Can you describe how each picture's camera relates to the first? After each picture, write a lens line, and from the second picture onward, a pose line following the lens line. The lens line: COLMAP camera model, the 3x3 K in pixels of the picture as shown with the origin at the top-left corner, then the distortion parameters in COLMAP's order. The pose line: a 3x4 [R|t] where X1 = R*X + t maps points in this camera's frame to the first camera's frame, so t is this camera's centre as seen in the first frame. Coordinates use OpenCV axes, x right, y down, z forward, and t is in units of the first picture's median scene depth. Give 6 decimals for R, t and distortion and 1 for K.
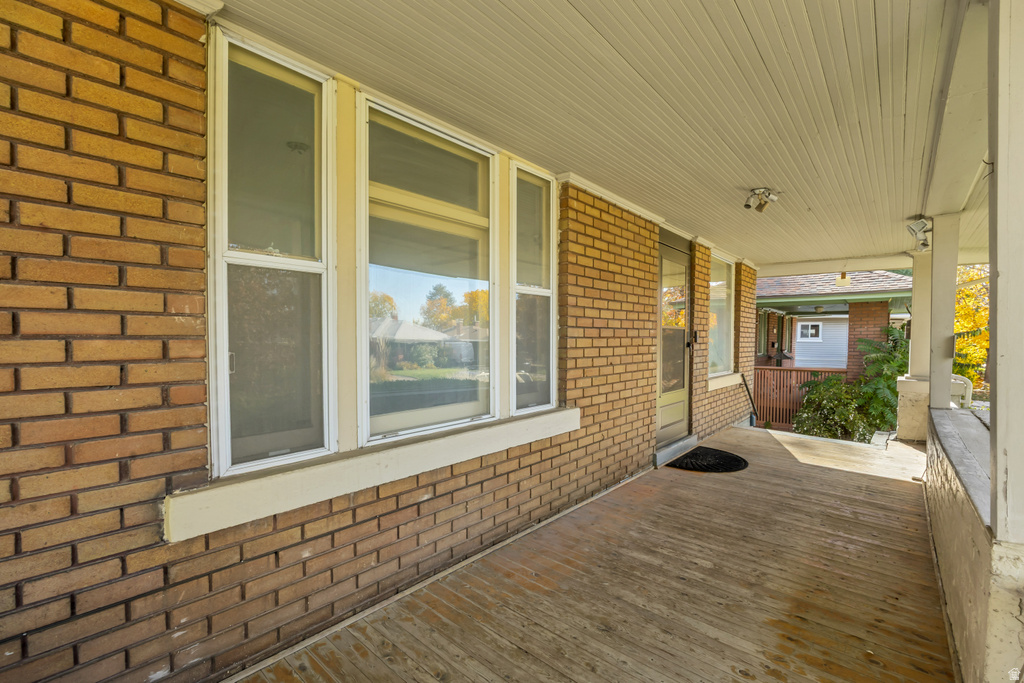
lens RADIAL K [[454.6, 0, 511.1], [0, 454.6, 339.6], [0, 0, 1]] dist [-0.000349, 0.000027]
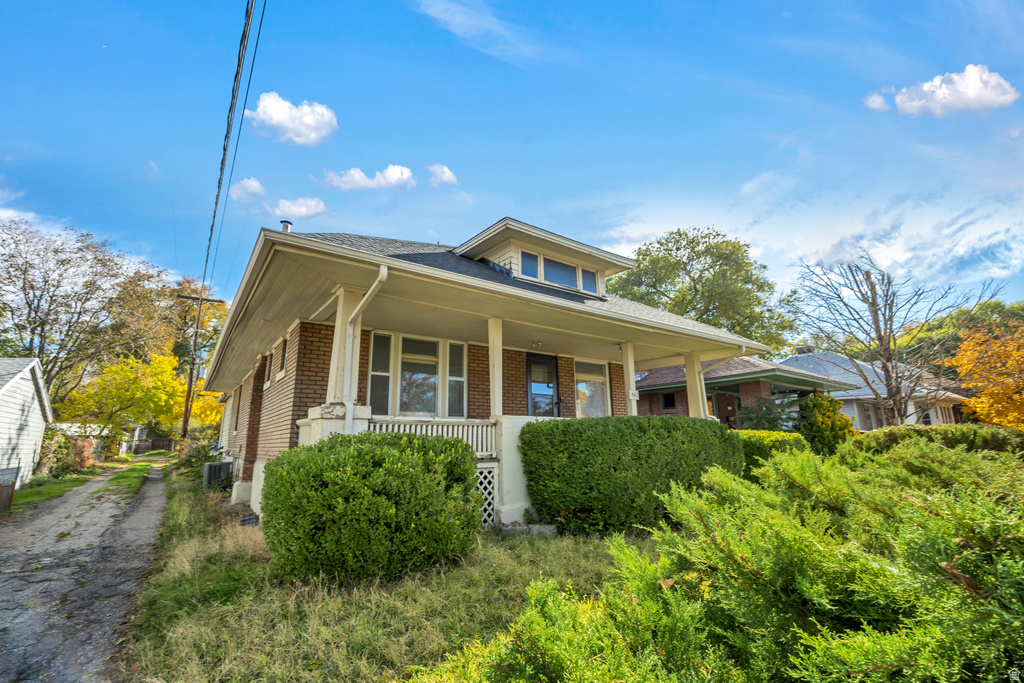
lens RADIAL K [[454.6, 0, 512.4], [0, 454.6, 340.2], [0, 0, 1]] dist [-0.000349, 0.000027]
pose [[0.969759, -0.082714, -0.229620, 1.303175], [0.024635, 0.969189, -0.245081, 0.459440], [0.242817, 0.232013, 0.941918, -2.157770]]
